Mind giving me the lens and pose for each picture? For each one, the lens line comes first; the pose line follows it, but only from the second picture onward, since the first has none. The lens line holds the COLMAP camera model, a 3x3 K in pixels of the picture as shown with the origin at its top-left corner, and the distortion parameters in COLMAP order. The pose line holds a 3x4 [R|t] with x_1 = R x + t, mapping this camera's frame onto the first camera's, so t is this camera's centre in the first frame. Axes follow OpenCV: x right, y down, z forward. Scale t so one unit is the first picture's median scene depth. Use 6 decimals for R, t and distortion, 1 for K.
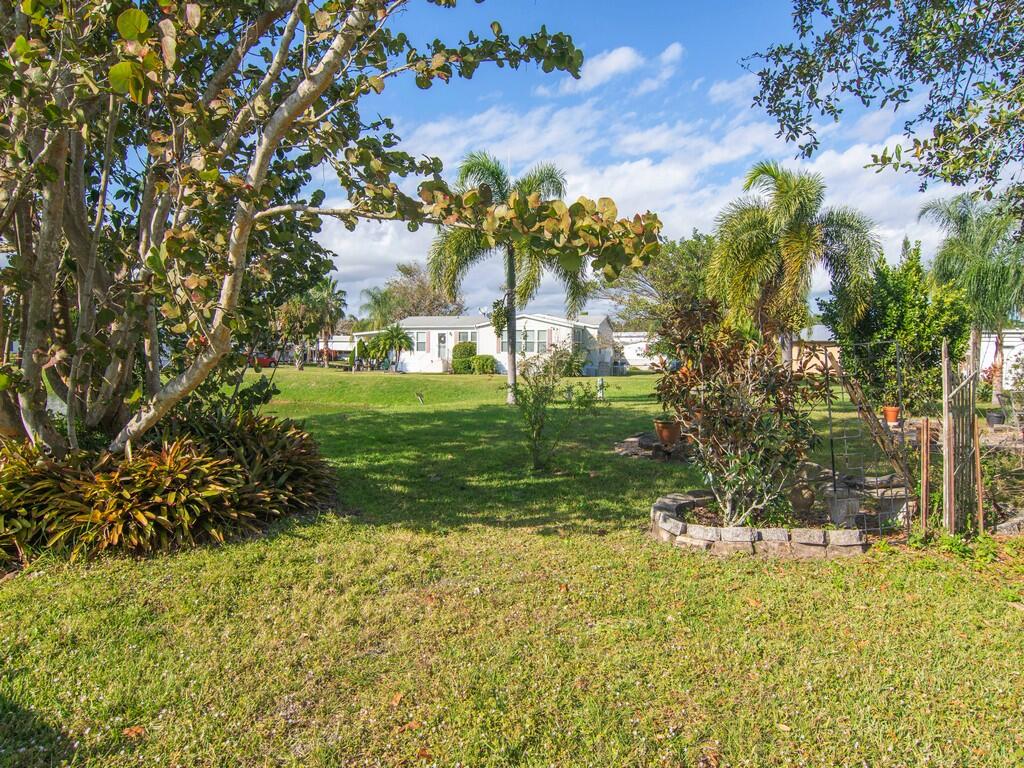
lens RADIAL K [[634.2, 0, 515.9], [0, 634.2, 376.3], [0, 0, 1]] dist [-0.026196, 0.005943]
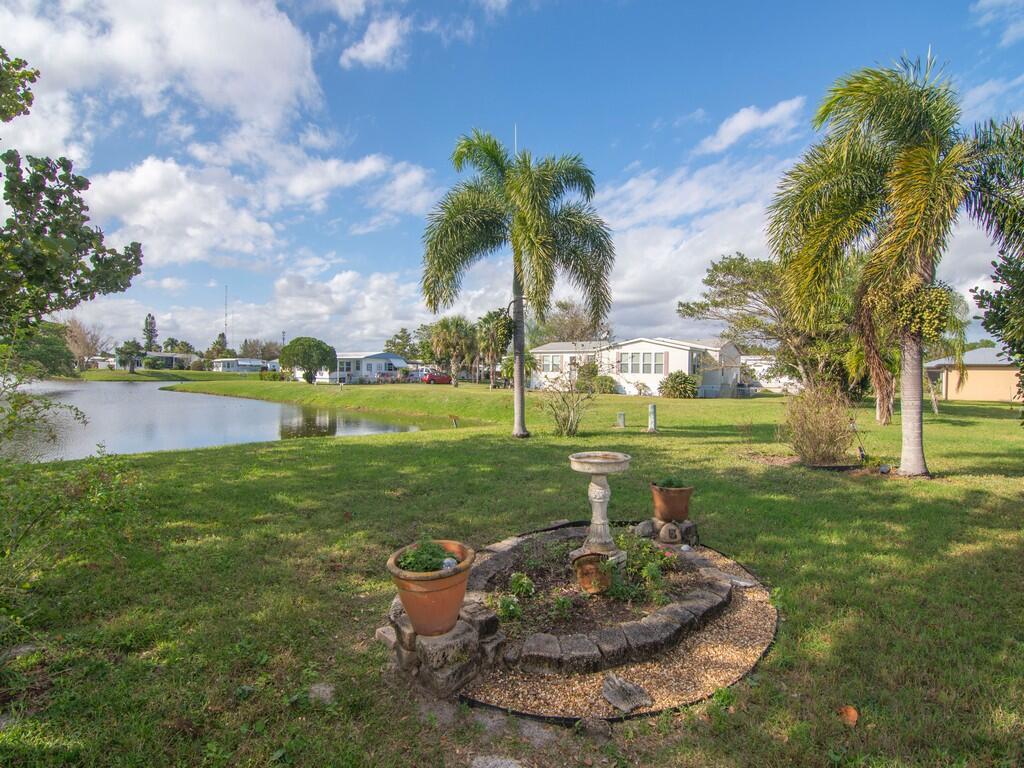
lens RADIAL K [[496.5, 0, 516.9], [0, 496.5, 395.6], [0, 0, 1]] dist [-0.014324, -0.005037]
pose [[0.948032, 0.022704, -0.317365, 0.580806], [-0.021000, 0.999741, 0.008790, -0.033869], [0.317482, -0.001668, 0.948263, 1.133022]]
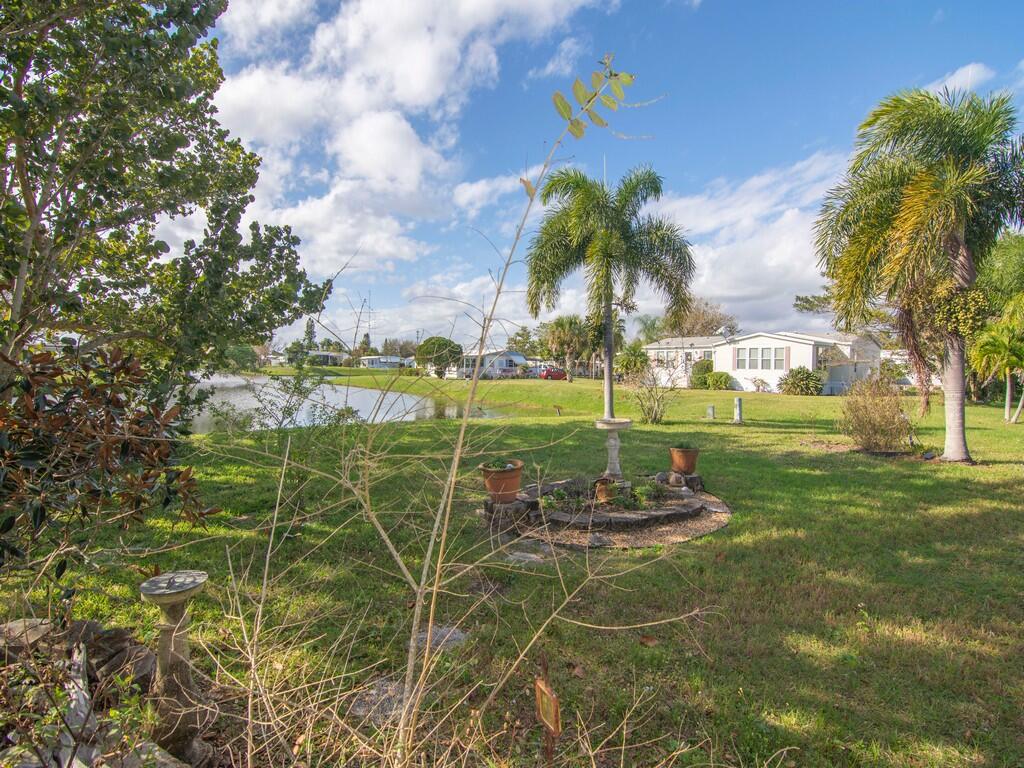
lens RADIAL K [[496.5, 0, 512.7], [0, 496.5, 392.5], [0, 0, 1]] dist [-0.014324, -0.005037]
pose [[0.839602, 0.032739, -0.542214, 0.822846], [-0.028161, 0.999463, 0.016742, -0.022425], [0.542471, 0.001213, 0.840074, 0.850818]]
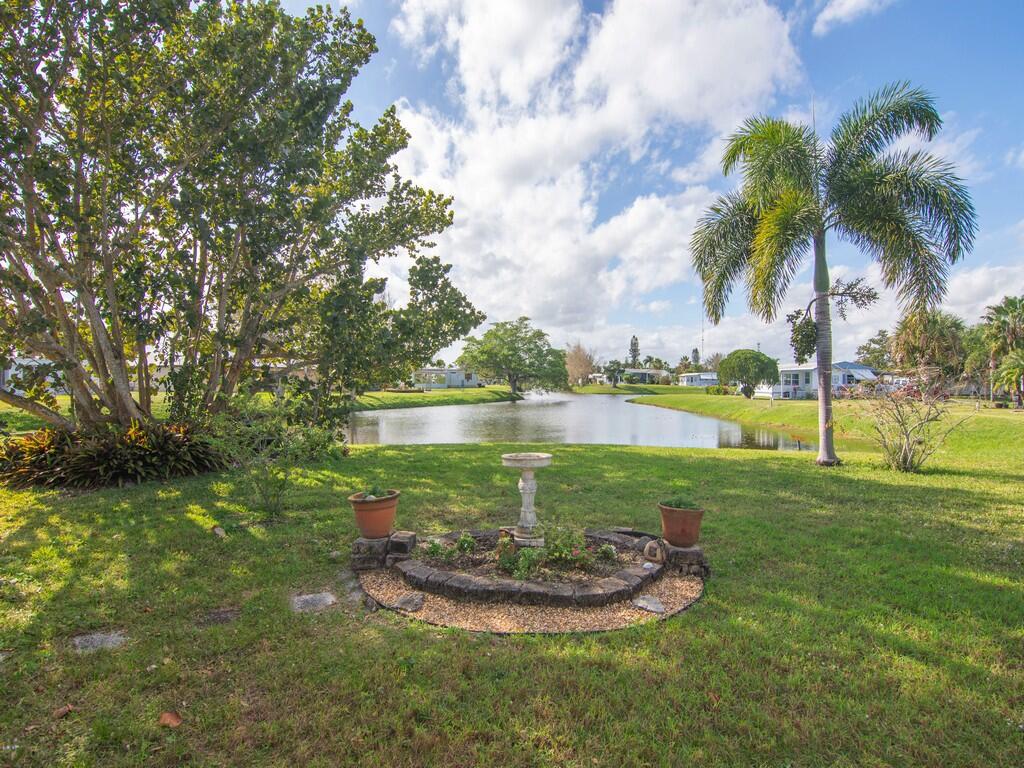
lens RADIAL K [[528.3, 0, 518.1], [0, 528.3, 403.2], [0, 0, 1]] dist [0.000746, -0.000340]
pose [[0.371309, 0.033937, -0.927889, 1.163774], [-0.037786, 0.999056, 0.021420, -0.050737], [0.927740, 0.027108, 0.372241, 1.410327]]
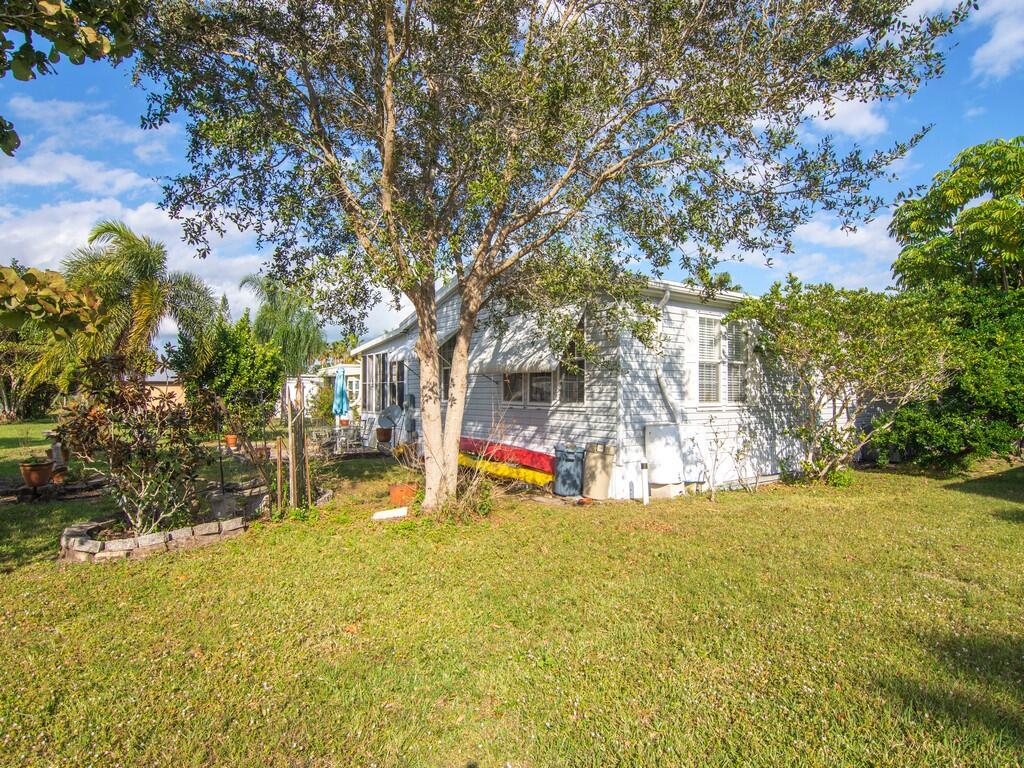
lens RADIAL K [[566.9, 0, 505.1], [0, 566.9, 385.1], [0, 0, 1]] dist [-0.016653, -0.001508]
pose [[0.523661, 0.003065, 0.851922, -0.214350], [0.037743, 0.998928, -0.026793, -0.003444], [-0.851091, 0.046184, 0.522984, -0.188489]]
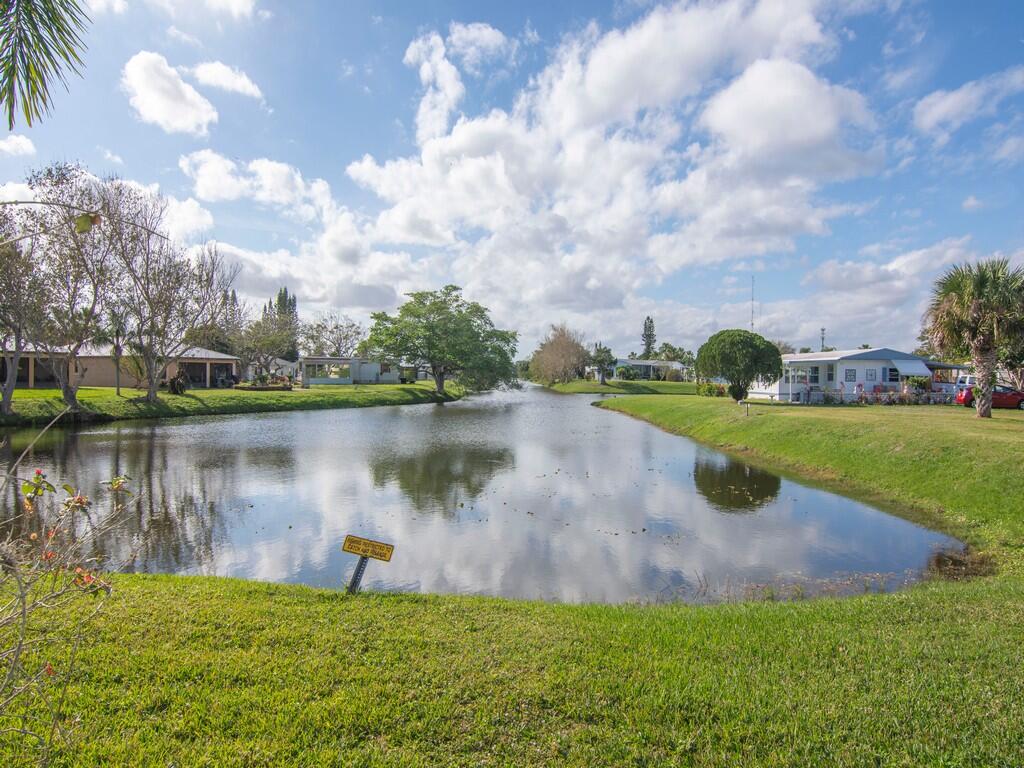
lens RADIAL K [[666.8, 0, 511.5], [0, 666.8, 390.0], [0, 0, 1]] dist [0.004199, -0.015084]
pose [[0.351685, 0.017590, -0.935953, 0.433998], [-0.044469, 0.999009, 0.002065, -0.135807], [0.935062, 0.040895, 0.352118, 3.396427]]
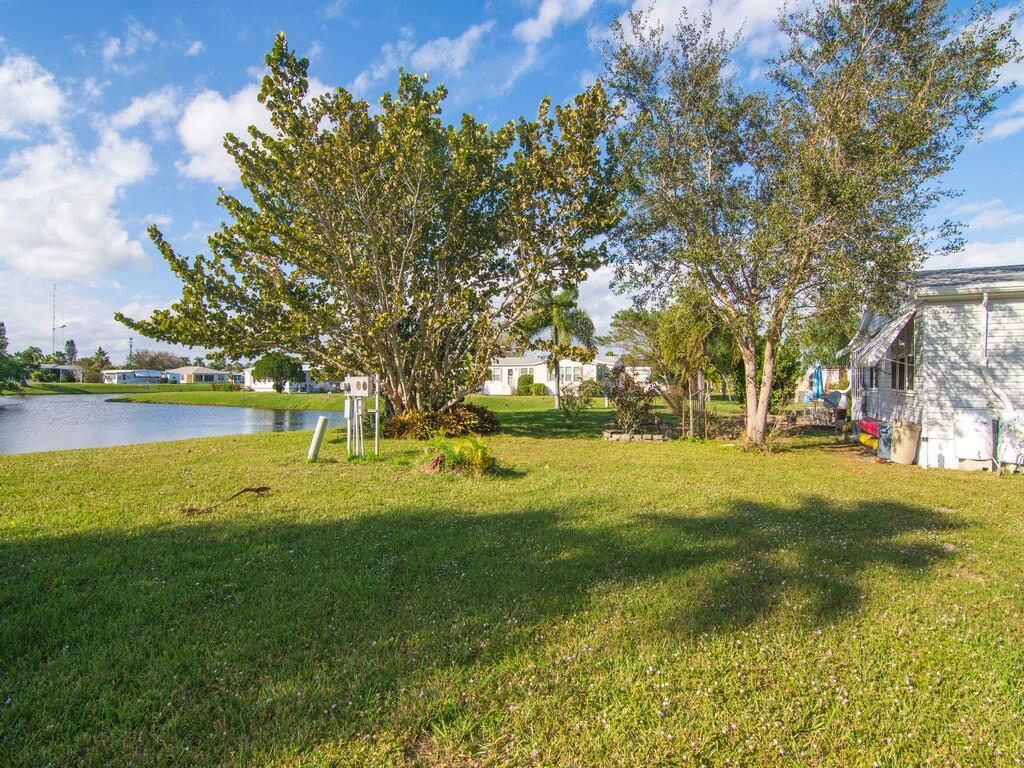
lens RADIAL K [[496.5, 0, 506.4], [0, 496.5, 385.2], [0, 0, 1]] dist [-0.014324, -0.005037]
pose [[0.994367, -0.002921, -0.105950, -0.002913], [-0.000215, 0.999562, -0.029583, 0.050897], [0.105990, 0.029439, 0.993931, -1.472424]]
